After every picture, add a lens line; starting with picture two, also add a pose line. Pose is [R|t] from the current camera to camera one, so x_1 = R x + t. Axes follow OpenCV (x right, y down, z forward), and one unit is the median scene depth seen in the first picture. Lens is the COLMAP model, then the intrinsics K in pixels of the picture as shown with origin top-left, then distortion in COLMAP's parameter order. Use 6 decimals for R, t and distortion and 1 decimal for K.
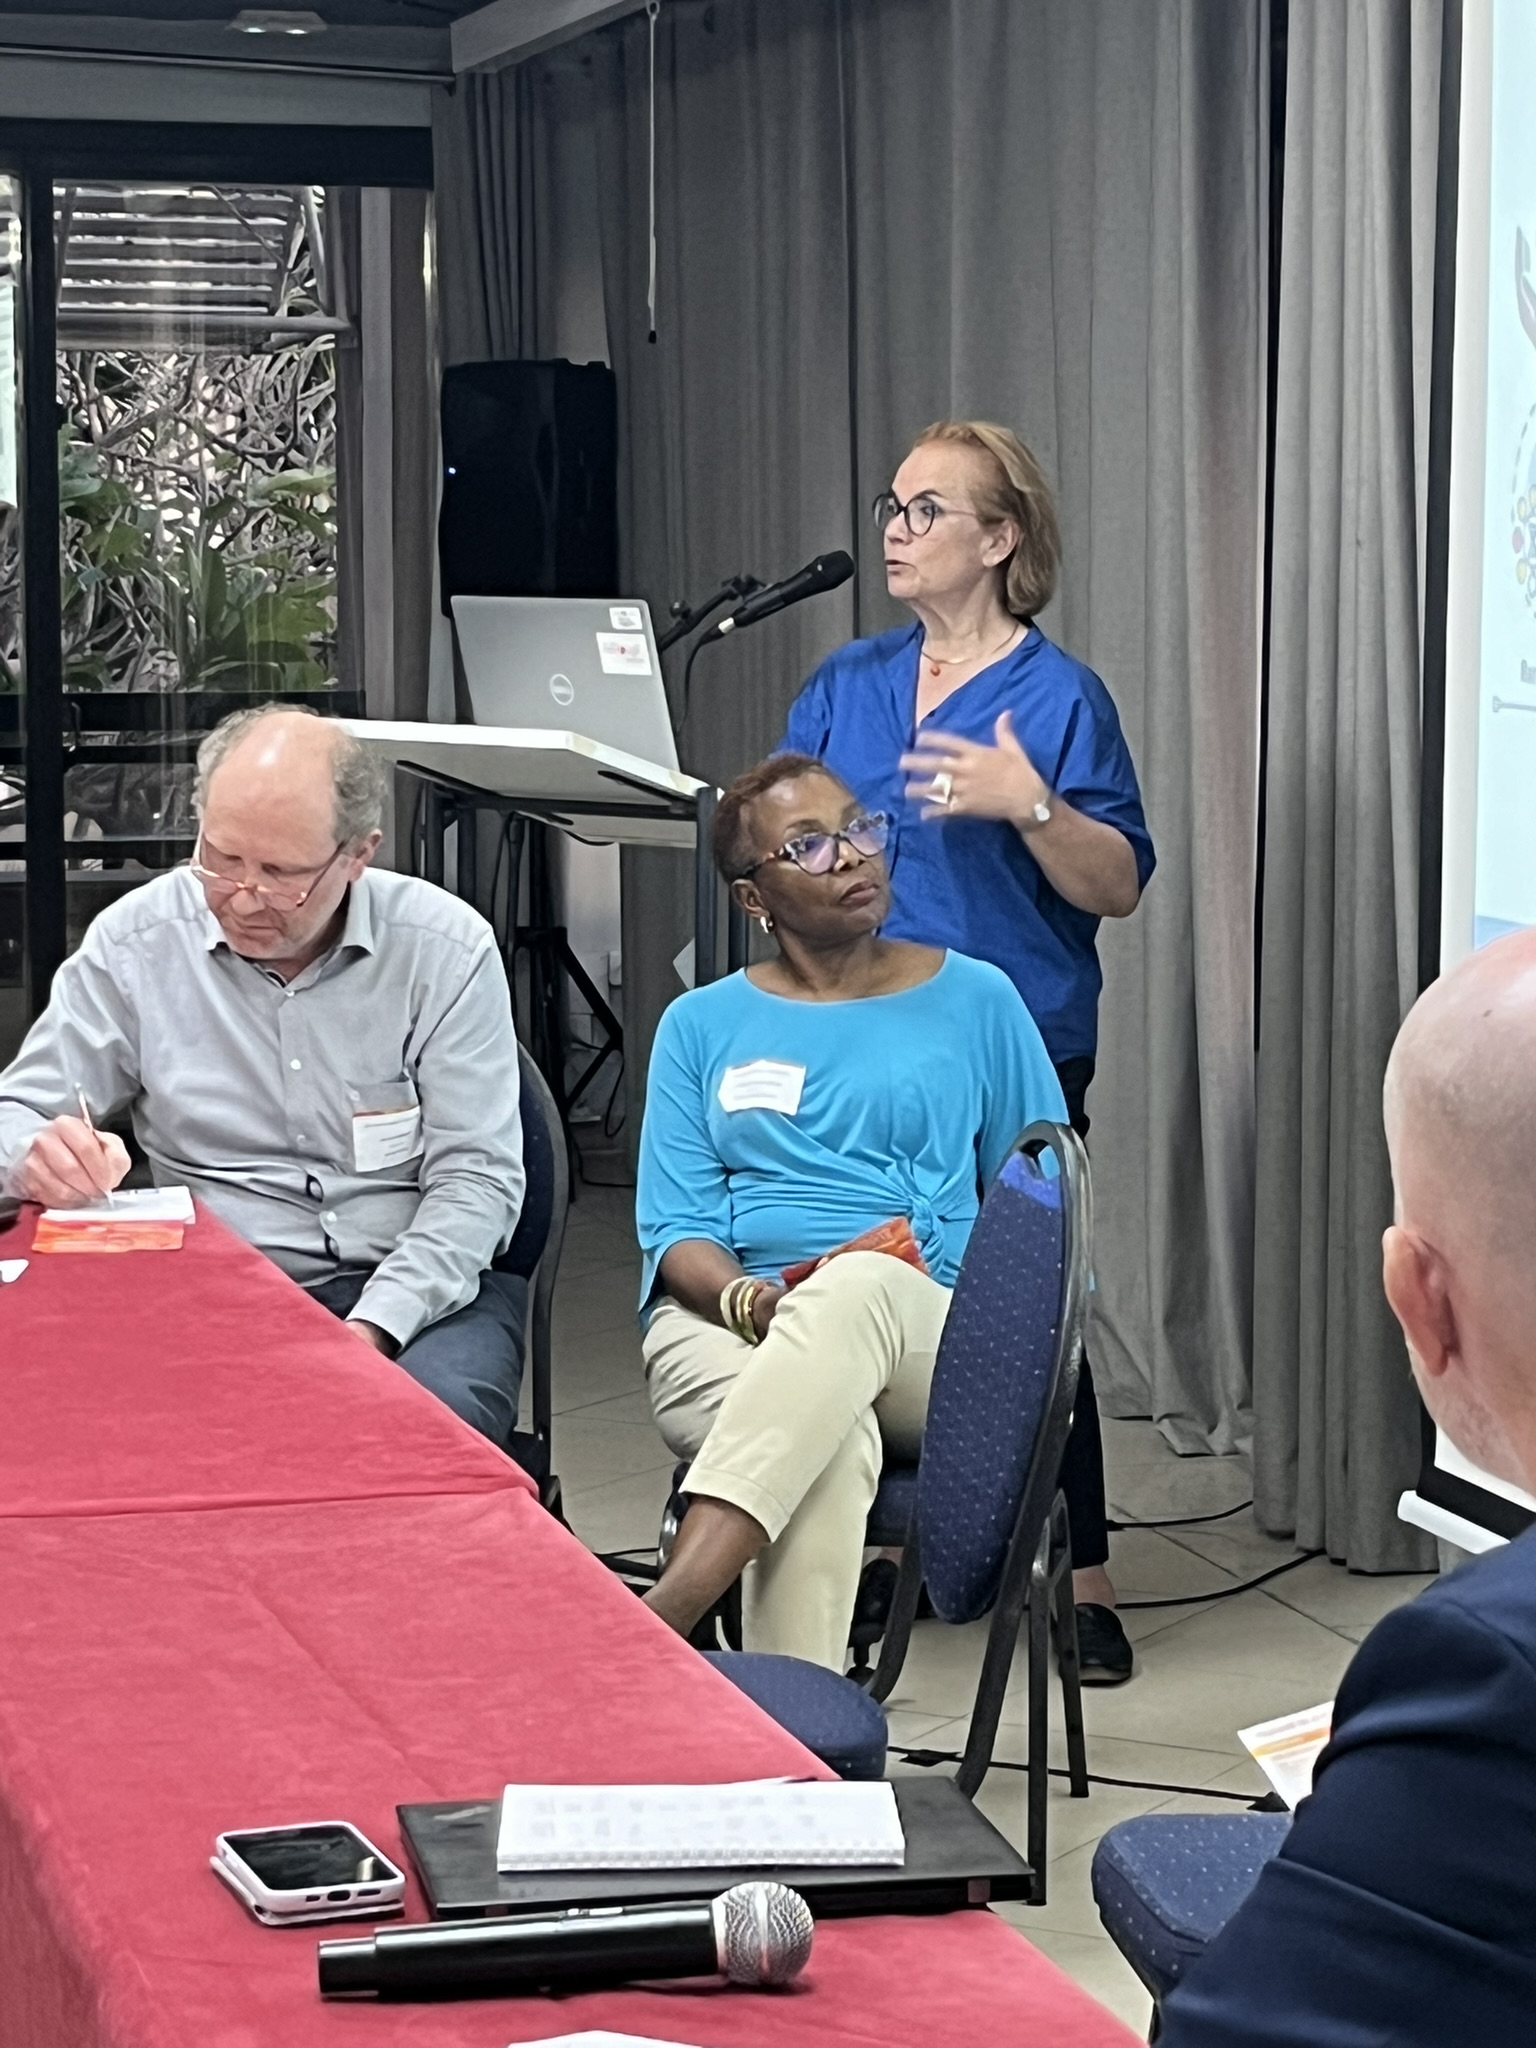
lens RADIAL K [[4871.3, 0, 768.0], [0, 4871.3, 1024.0], [0, 0, 1]] dist [0.175363, 0.986428]
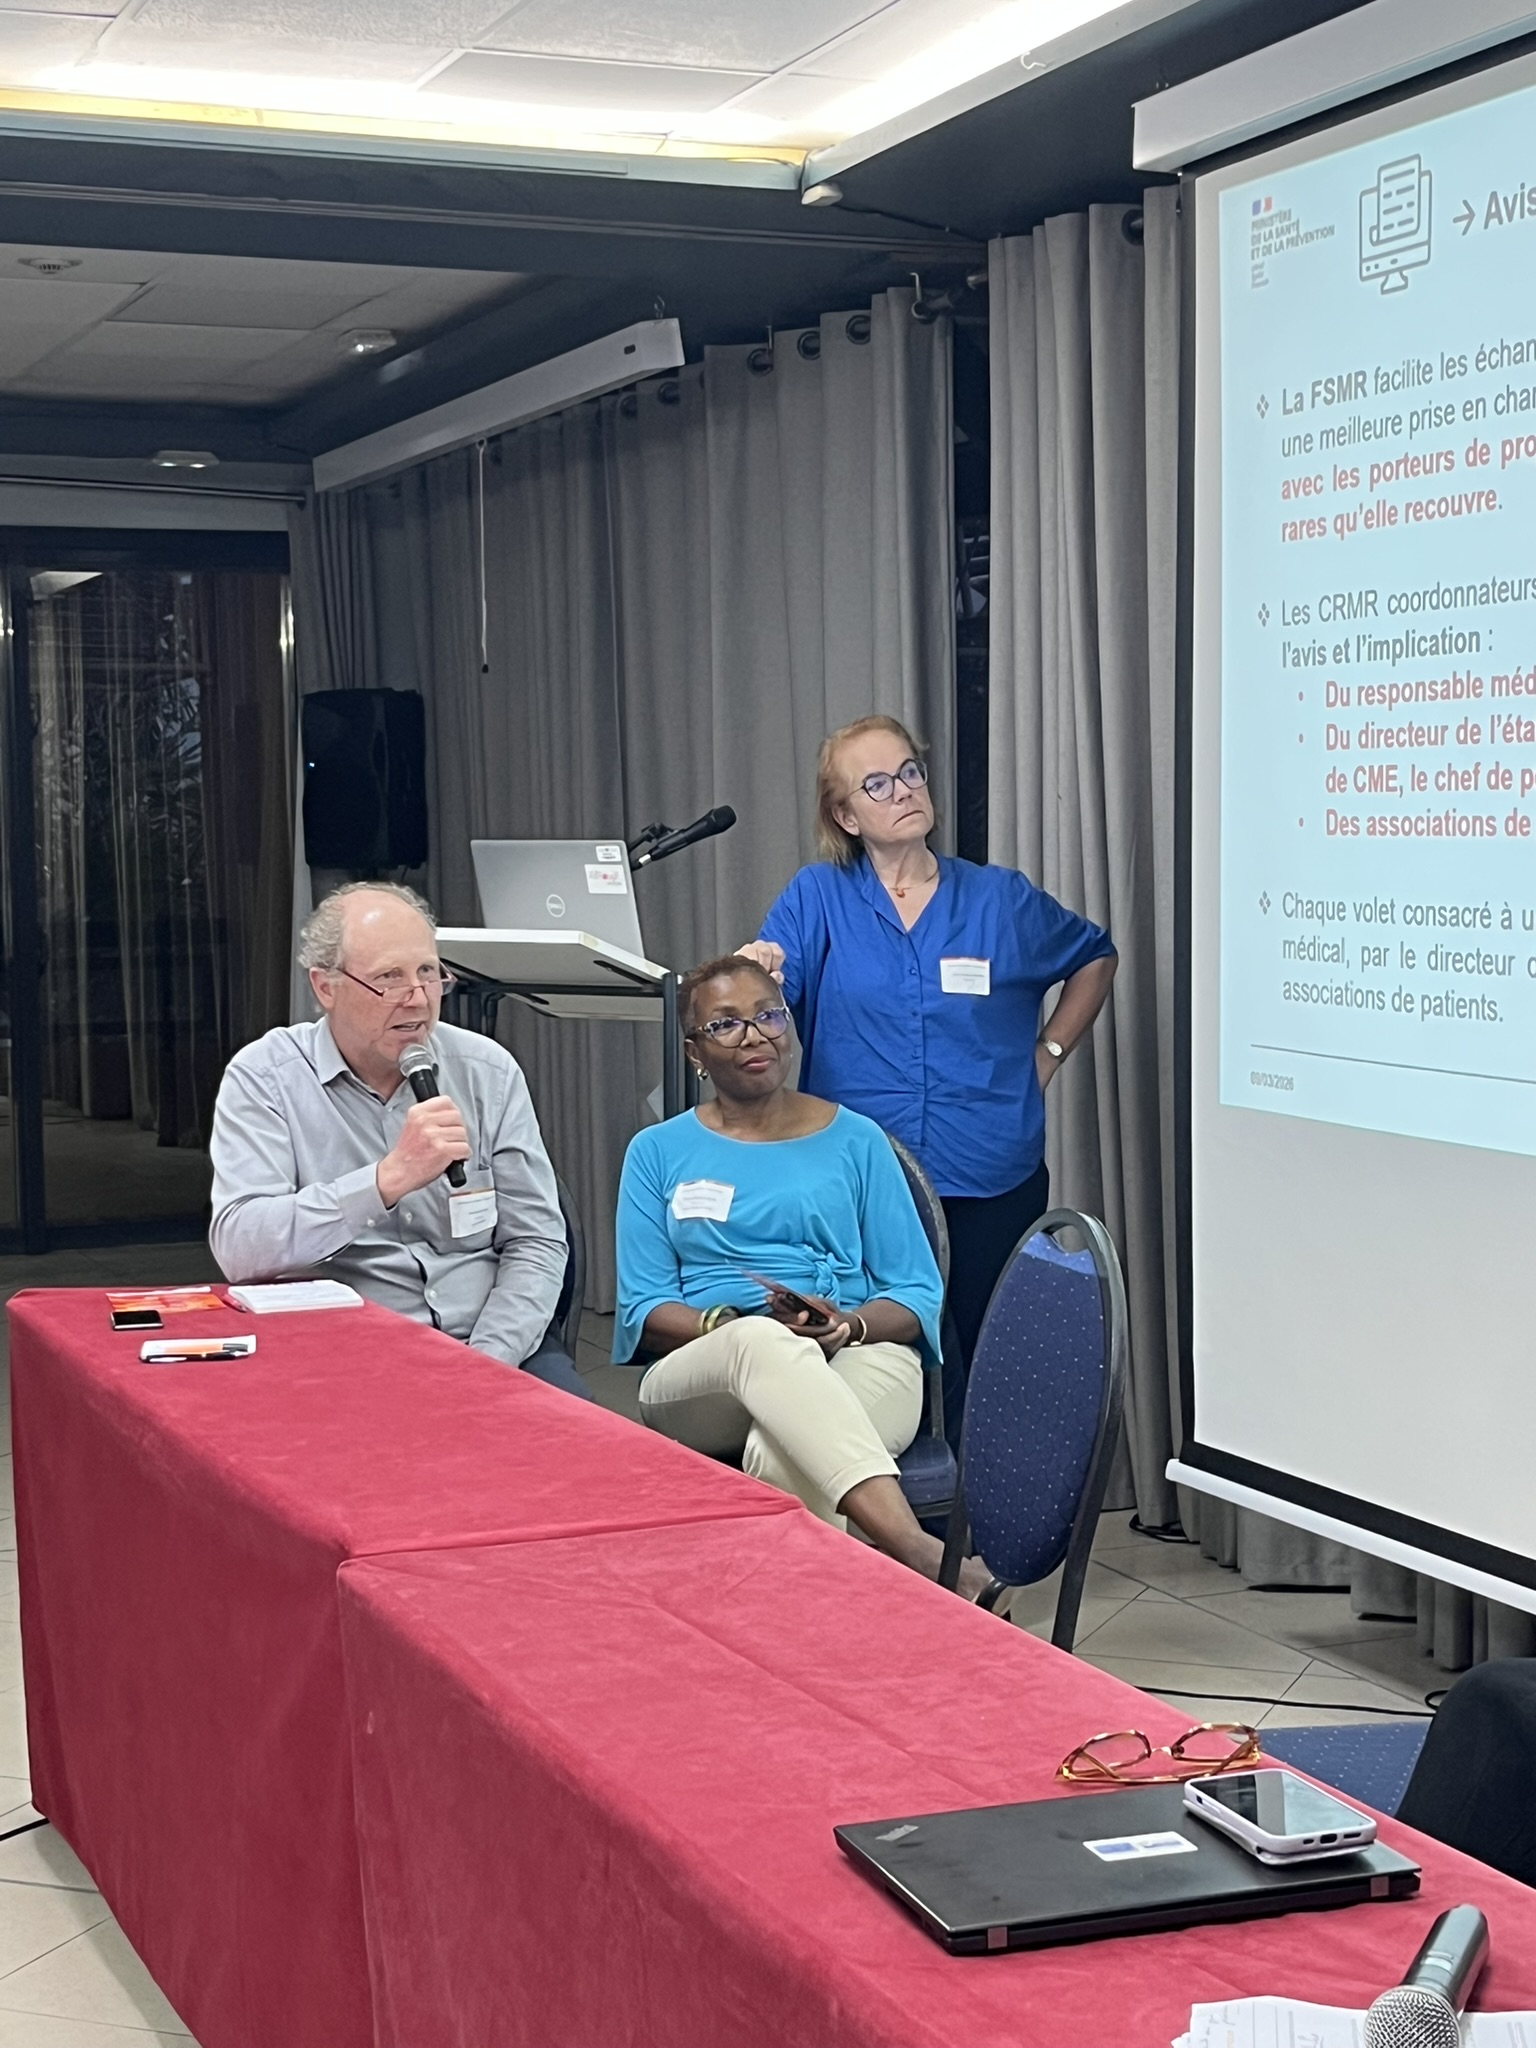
lens RADIAL K [[3143.9, 0, 765.0], [0, 3143.9, 1067.7], [0, 0, 1]] dist [0.165997, -0.045104]
pose [[0.991896, -0.024638, 0.124643, -0.097952], [0.027178, 0.999455, -0.018721, -0.003890], [-0.124114, 0.021957, 0.992025, 0.103119]]
